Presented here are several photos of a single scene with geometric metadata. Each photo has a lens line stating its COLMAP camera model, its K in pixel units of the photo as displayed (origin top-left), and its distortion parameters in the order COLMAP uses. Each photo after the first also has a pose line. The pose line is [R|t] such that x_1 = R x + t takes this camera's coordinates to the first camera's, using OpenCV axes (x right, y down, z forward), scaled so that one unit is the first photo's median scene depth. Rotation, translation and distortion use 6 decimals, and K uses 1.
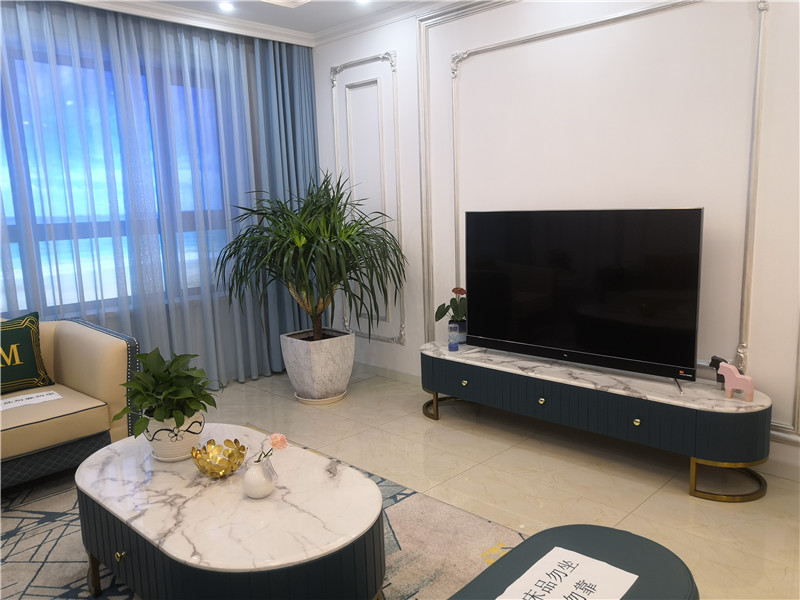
lens RADIAL K [[629.8, 0, 399.9], [0, 629.8, 303.9], [0, 0, 1]] dist [-0.000277, 0.058873]
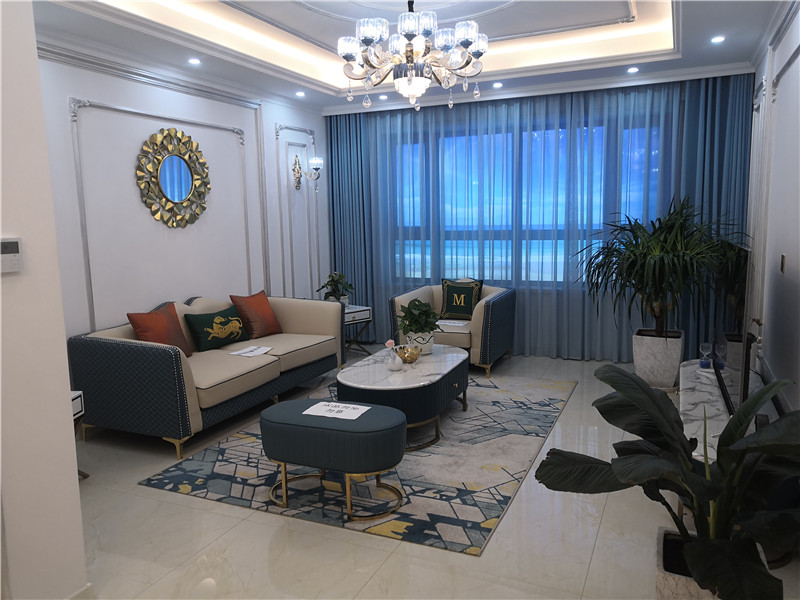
lens RADIAL K [[629.8, 0, 401.8], [0, 629.8, 299.2], [0, 0, 1]] dist [-0.000277, 0.058873]
pose [[0.376387, 0.155348, -0.913346, 0.799211], [-0.142987, 0.983770, 0.108401, -0.077799], [0.915362, 0.089795, 0.392491, 0.090691]]
